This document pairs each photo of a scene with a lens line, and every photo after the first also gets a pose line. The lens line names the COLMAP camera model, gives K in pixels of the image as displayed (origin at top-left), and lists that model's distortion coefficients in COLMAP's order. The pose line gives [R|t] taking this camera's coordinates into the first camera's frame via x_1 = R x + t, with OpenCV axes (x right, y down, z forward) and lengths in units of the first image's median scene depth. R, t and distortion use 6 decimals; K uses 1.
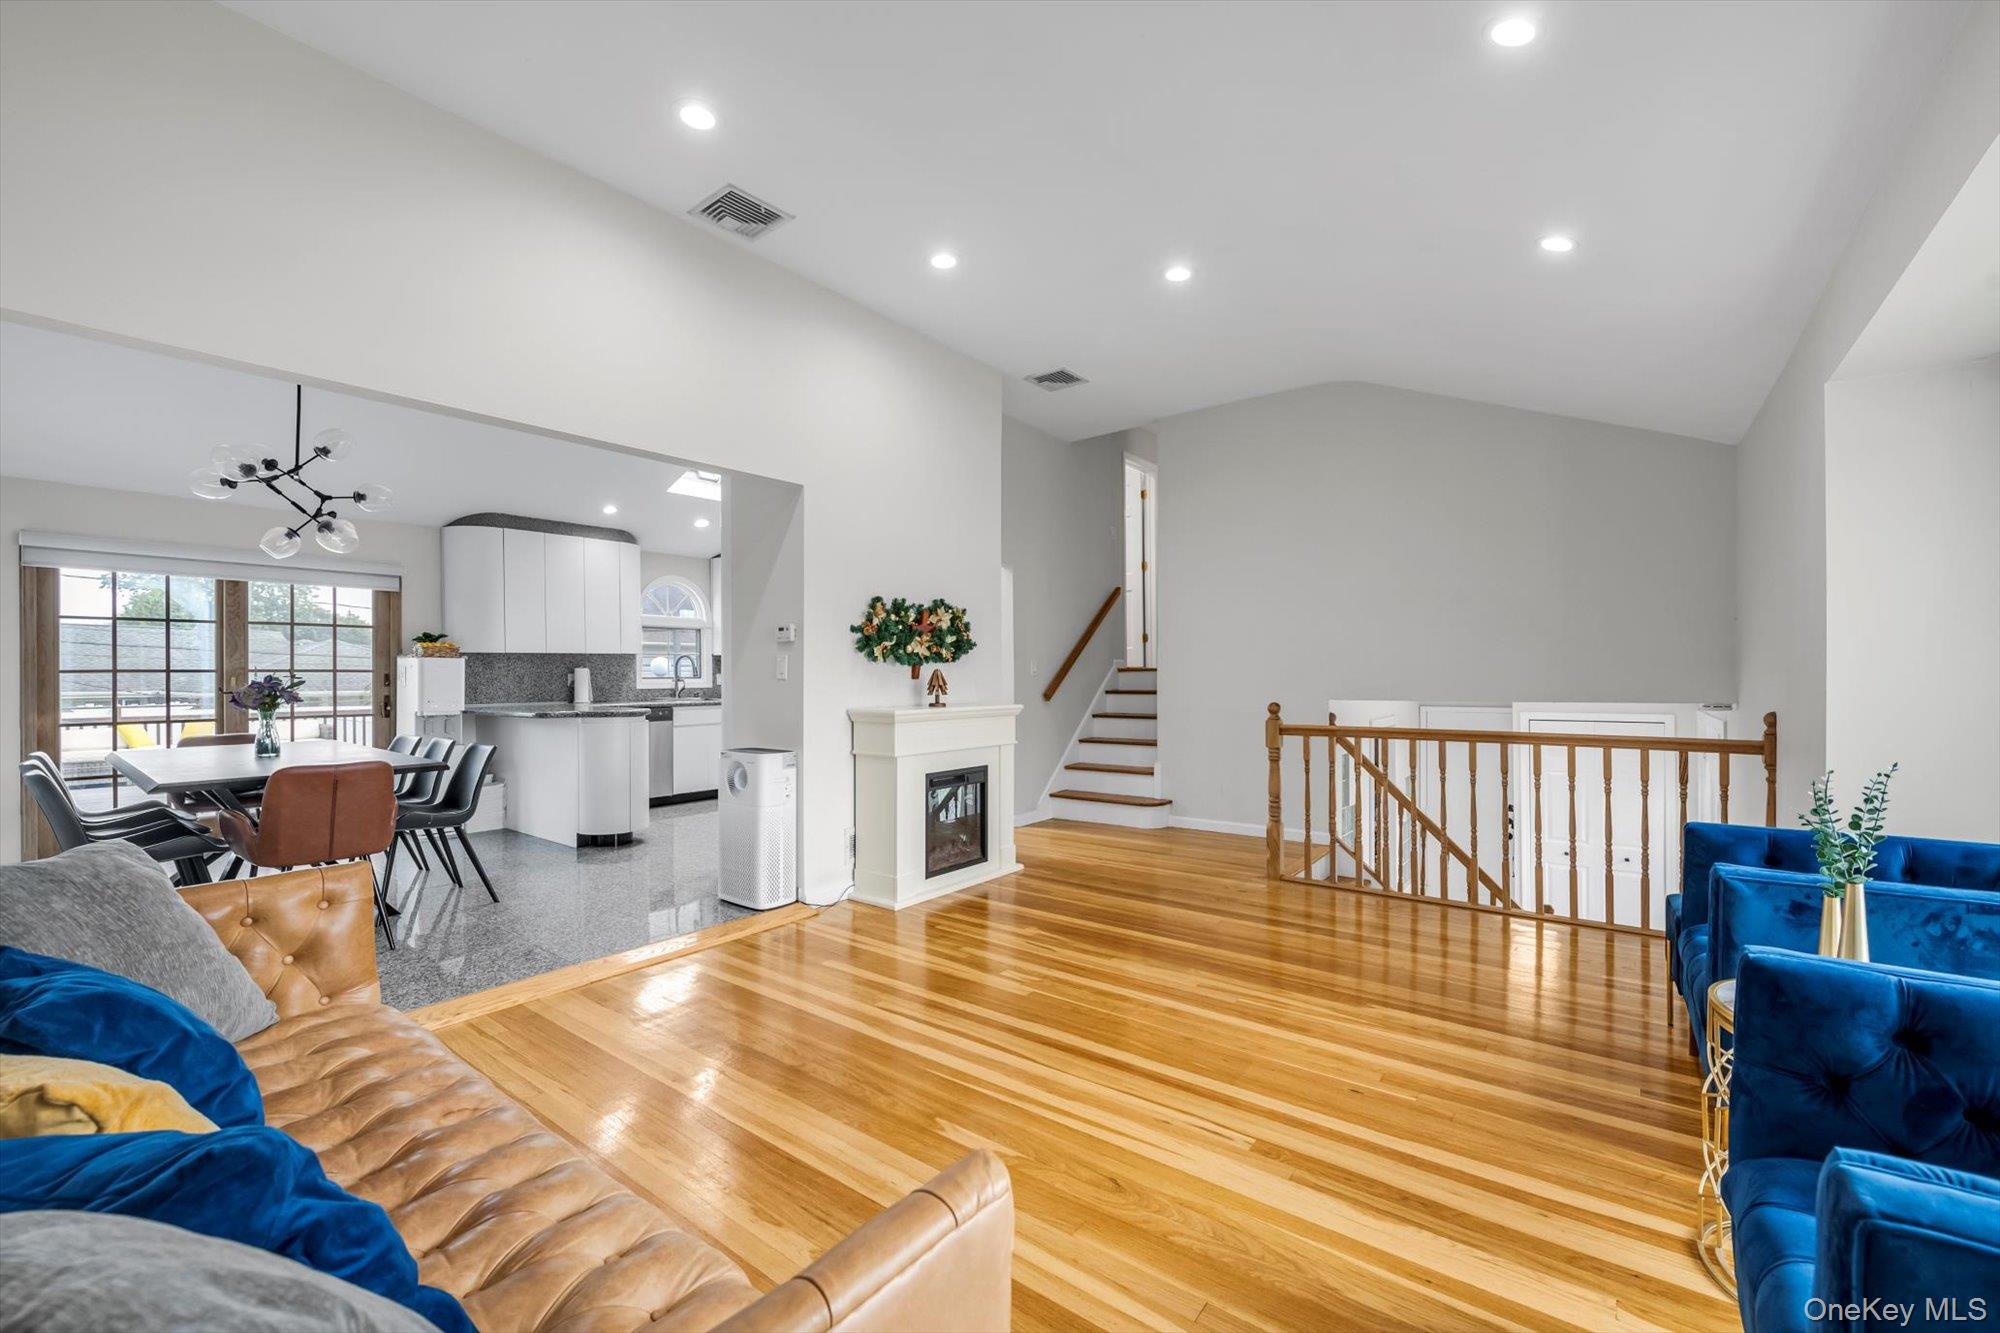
lens RADIAL K [[811.2, 0, 993.6], [0, 811.2, 676.7], [0, 0, 1]] dist [-0.007072, -0.001366]
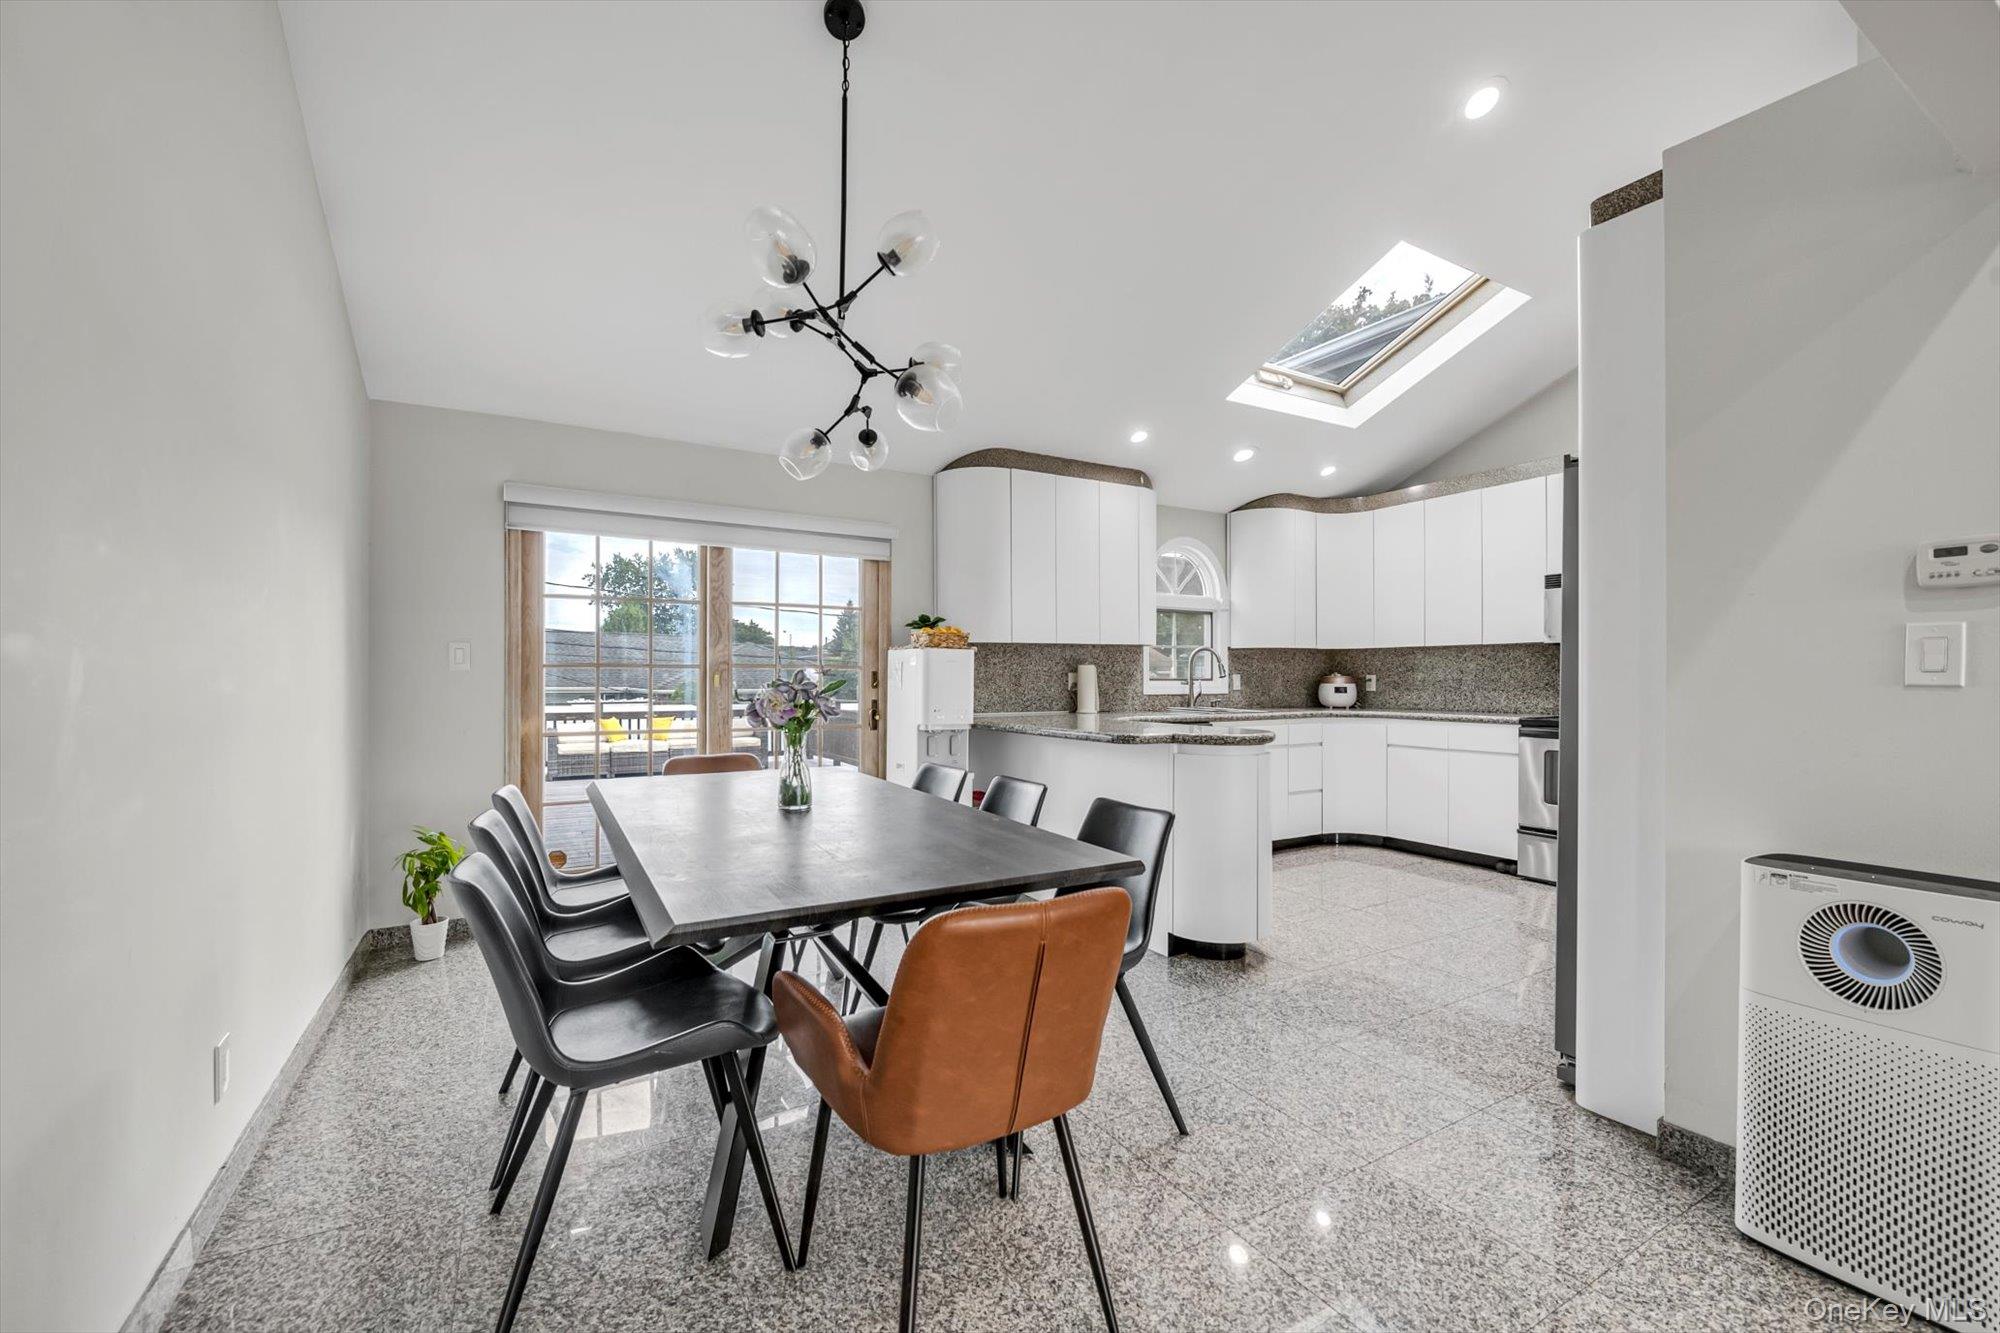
lens RADIAL K [[811.2, 0, 993.7], [0, 811.2, 678.7], [0, 0, 1]] dist [-0.007072, -0.001366]
pose [[0.929803, 0.007421, -0.367983, -0.370947], [-0.007509, 0.999971, 0.001195, 0.001643], [0.367981, 0.001652, 0.929832, 0.340519]]
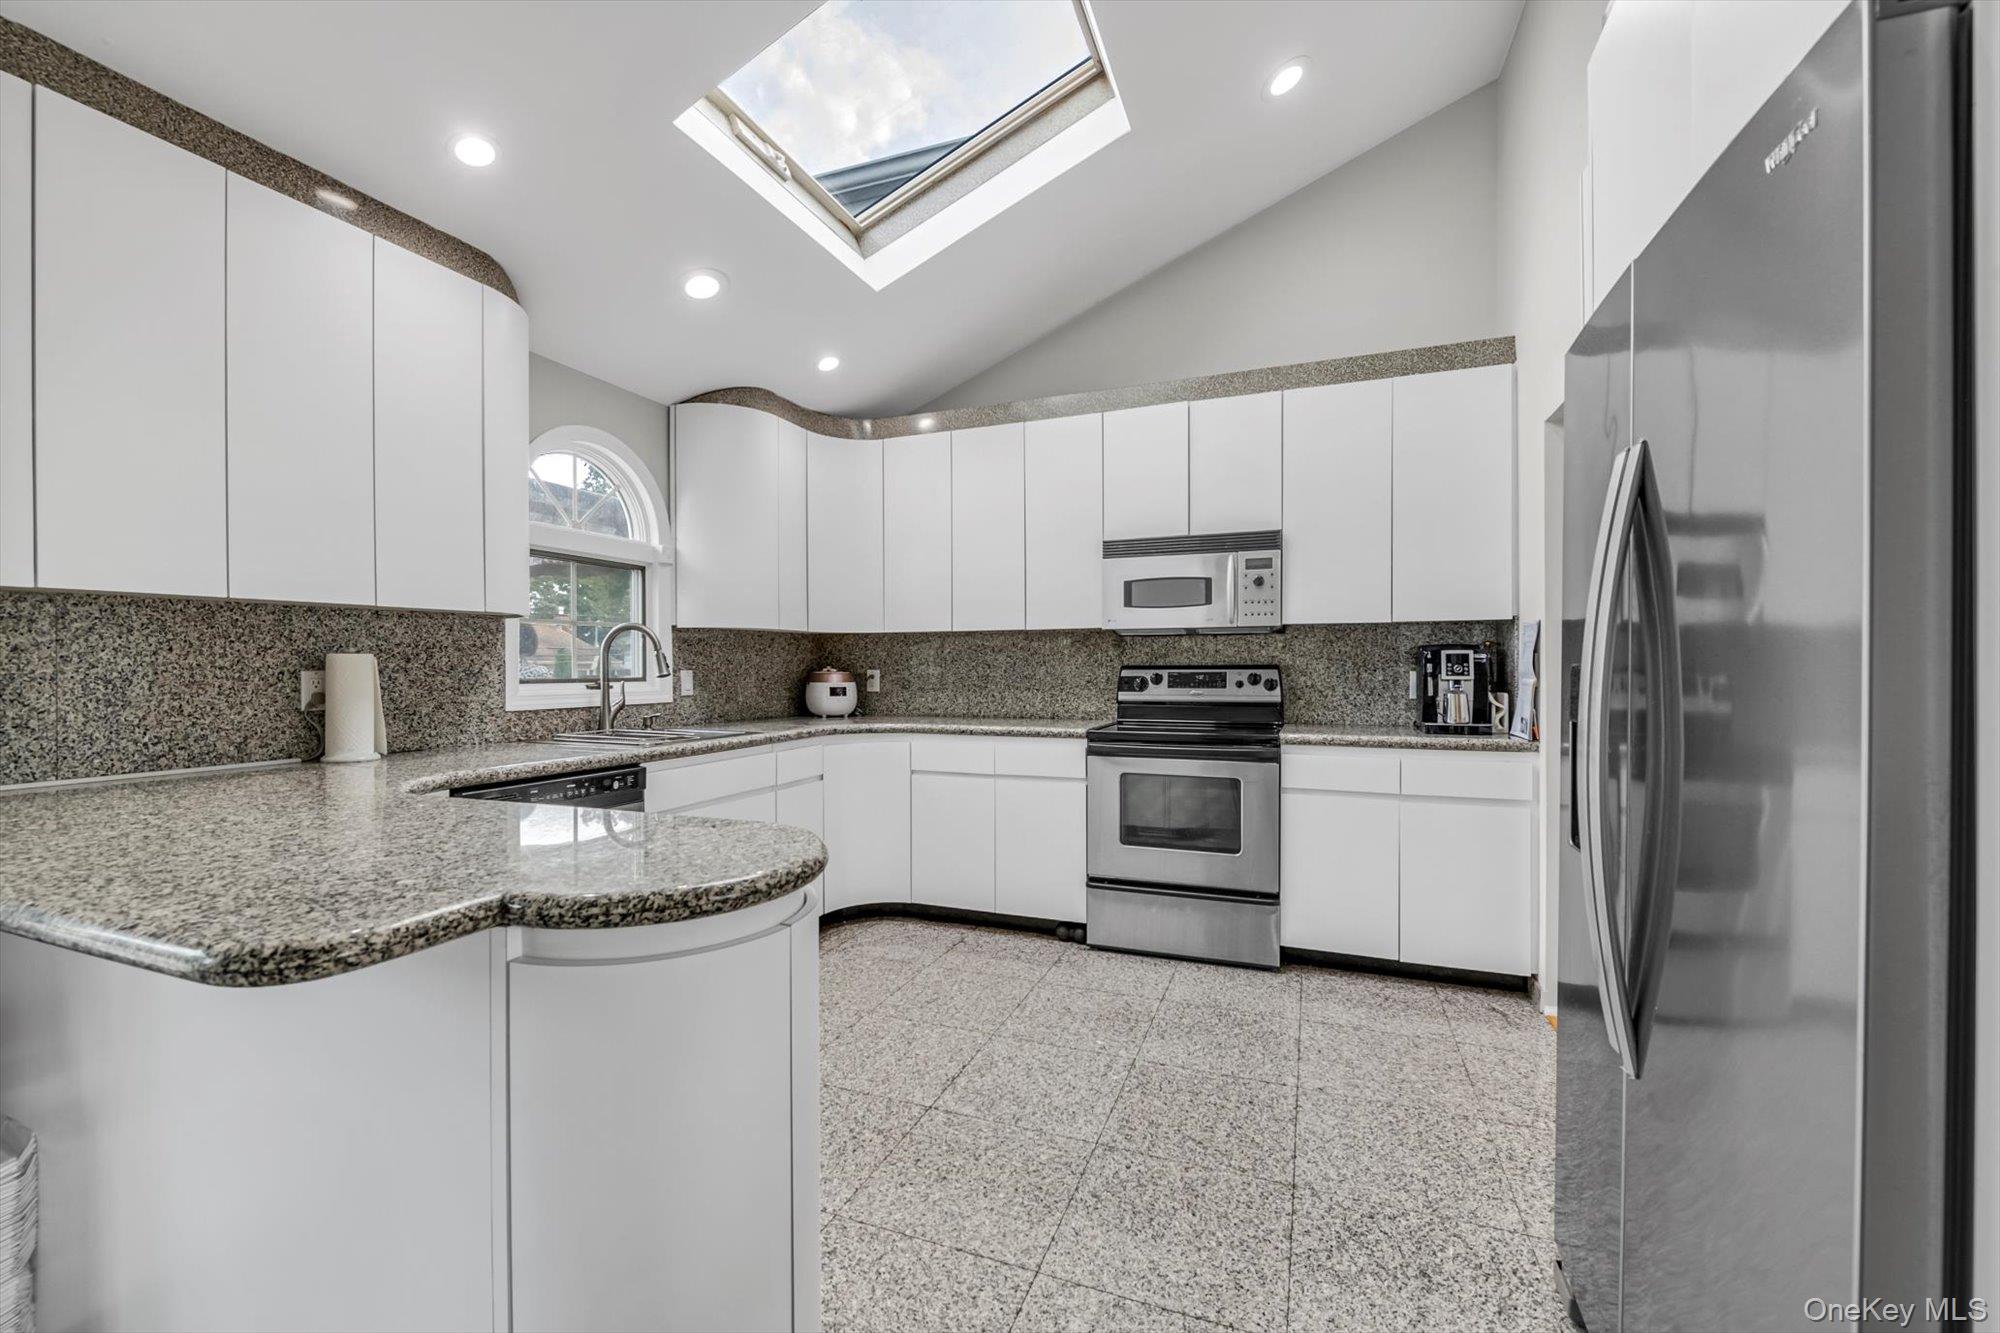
lens RADIAL K [[811.2, 0, 1000.0], [0, 811.2, 665.2], [0, 0, 1]] dist [-0.007072, -0.001366]
pose [[0.955049, 0.003560, 0.296427, -0.414385], [-0.001609, 0.999975, -0.006825, -0.004781], [-0.296444, 0.006042, 0.955031, 0.713584]]
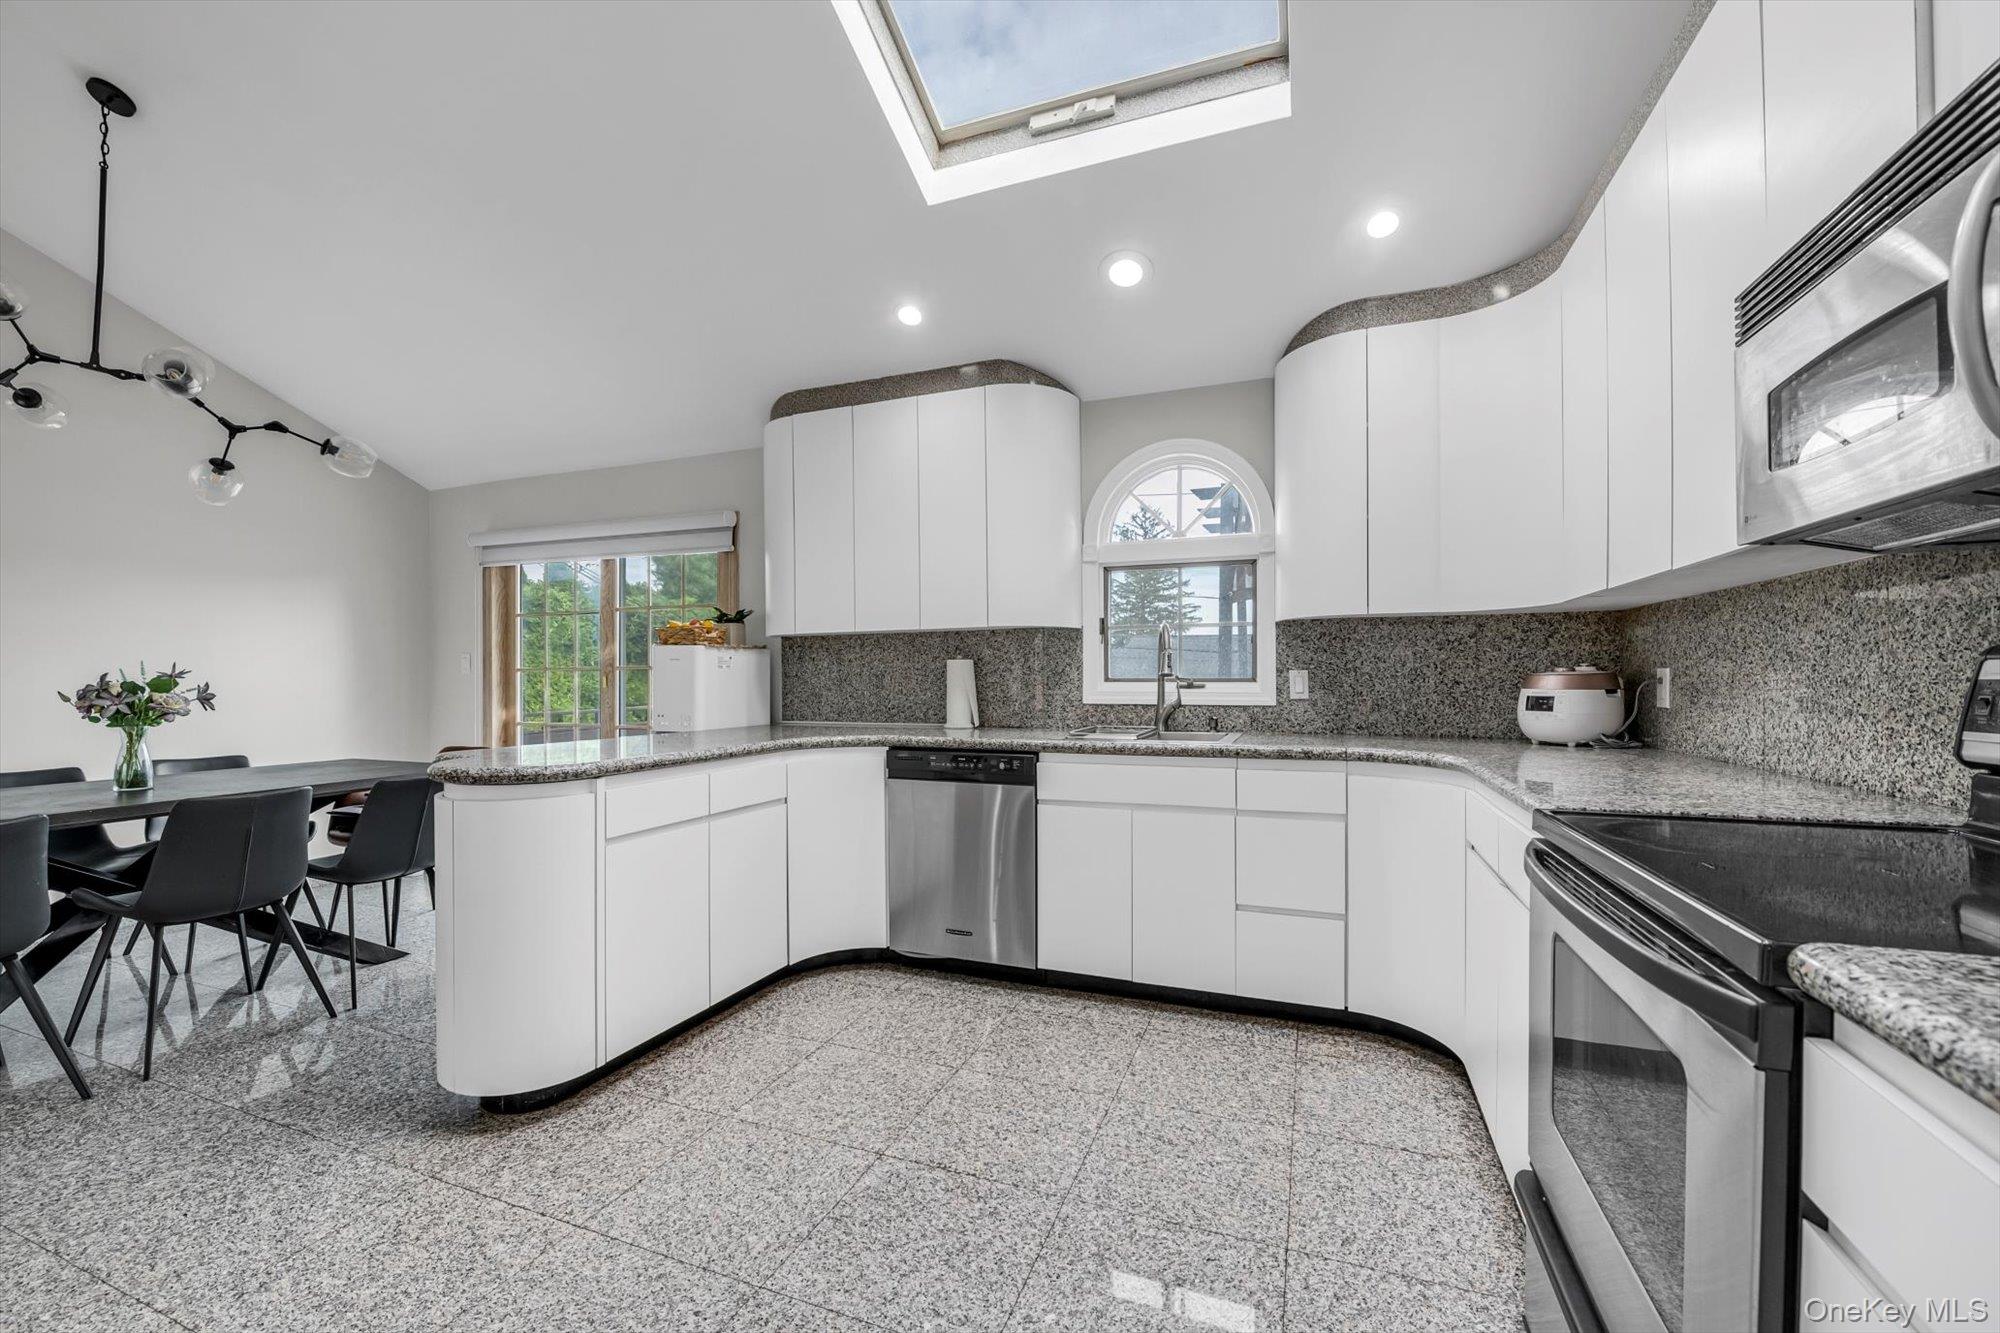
lens RADIAL K [[811.2, 0, 998.2], [0, 811.2, 679.2], [0, 0, 1]] dist [-0.007072, -0.001366]
pose [[0.295327, 0.006885, -0.955371, -0.016701], [-0.001395, 0.999976, 0.006775, -0.001960], [0.955395, -0.000668, 0.295330, 1.016947]]
